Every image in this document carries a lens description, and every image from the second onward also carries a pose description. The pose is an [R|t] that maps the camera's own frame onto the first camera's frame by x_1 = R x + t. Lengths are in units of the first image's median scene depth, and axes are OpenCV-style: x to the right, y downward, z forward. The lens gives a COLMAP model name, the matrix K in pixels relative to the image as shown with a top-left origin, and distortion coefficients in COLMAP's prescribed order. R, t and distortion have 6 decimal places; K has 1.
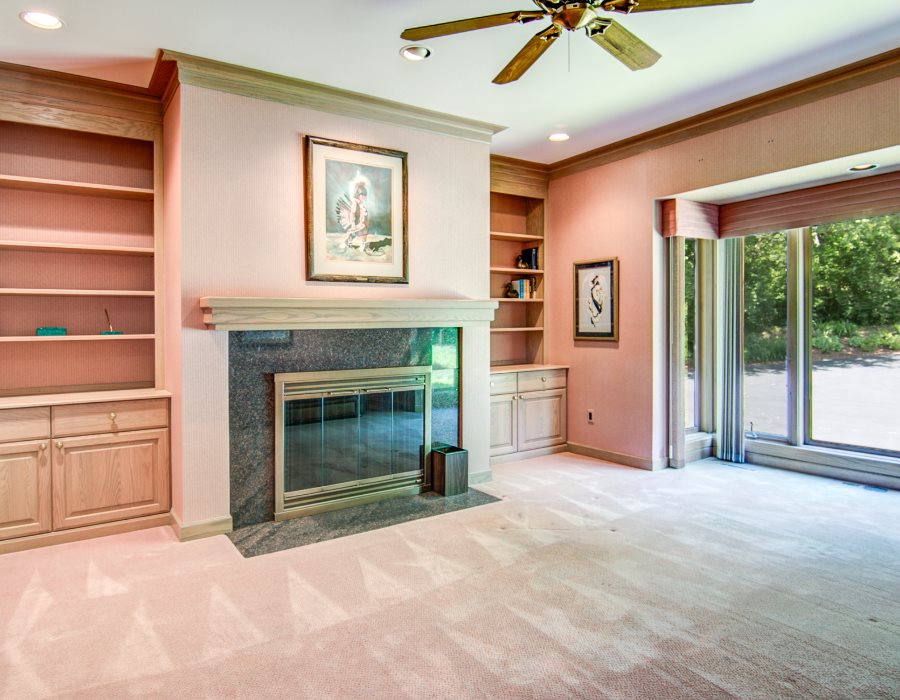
lens RADIAL K [[585.8, 0, 448.3], [0, 585.8, 322.5], [0, 0, 1]] dist [-0.008474, -0.003678]
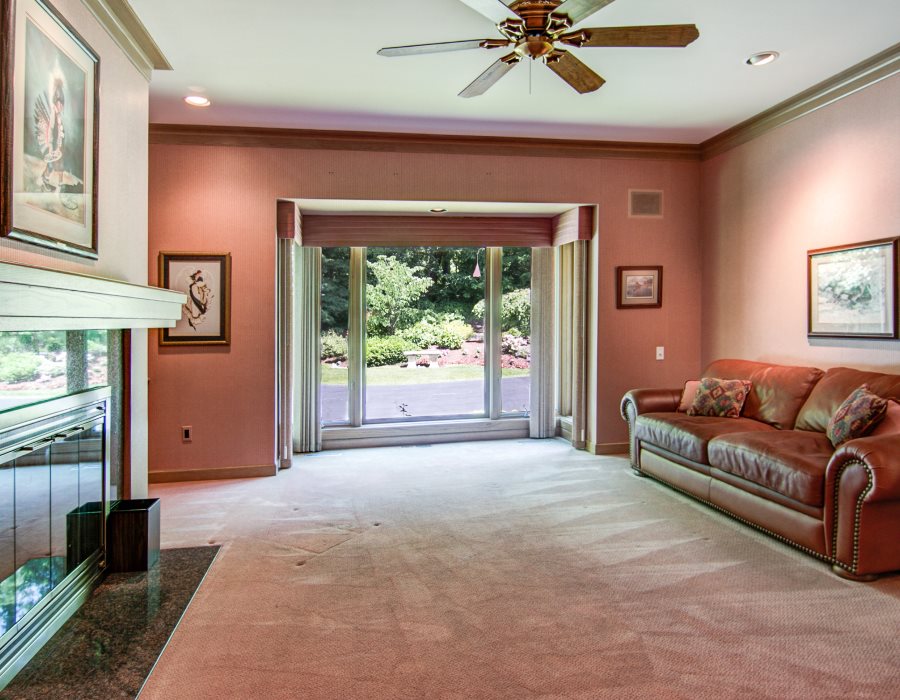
lens RADIAL K [[585.8, 0, 448.3], [0, 585.8, 322.5], [0, 0, 1]] dist [-0.008474, -0.003678]
pose [[0.404178, 0.005769, 0.914662, -0.425664], [0.008550, 0.999913, -0.010085, 0.010021], [-0.914640, 0.011897, 0.404094, 0.336236]]
